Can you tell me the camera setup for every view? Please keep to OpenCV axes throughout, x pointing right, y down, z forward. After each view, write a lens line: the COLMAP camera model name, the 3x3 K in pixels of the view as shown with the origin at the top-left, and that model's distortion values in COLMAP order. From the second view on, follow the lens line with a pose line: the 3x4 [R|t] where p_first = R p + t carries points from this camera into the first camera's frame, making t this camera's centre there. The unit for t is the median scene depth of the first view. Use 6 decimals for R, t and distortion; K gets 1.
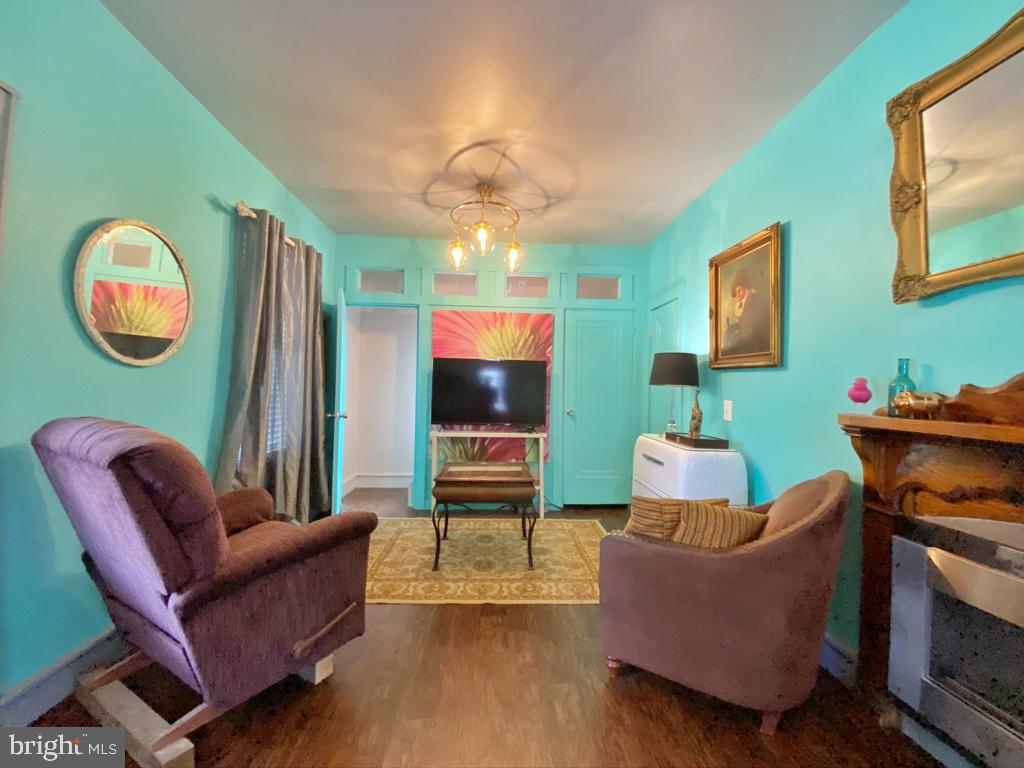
lens RADIAL K [[414.2, 0, 512.4], [0, 414.2, 375.1], [0, 0, 1]] dist [-0.014534, -0.003775]
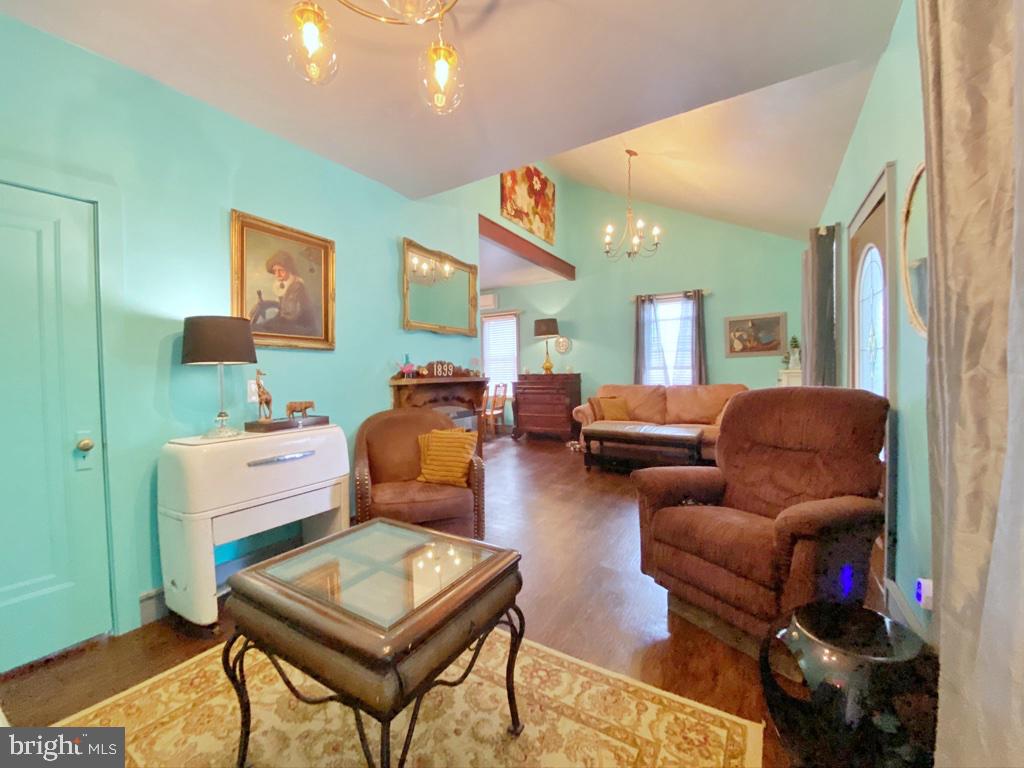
lens RADIAL K [[414.2, 0, 508.1], [0, 414.2, 377.1], [0, 0, 1]] dist [-0.014534, -0.003775]
pose [[-0.828542, -0.016840, 0.559674, -0.486749], [-0.018487, 0.999825, 0.002715, 0.043561], [-0.559622, -0.008097, -0.828708, 1.535395]]
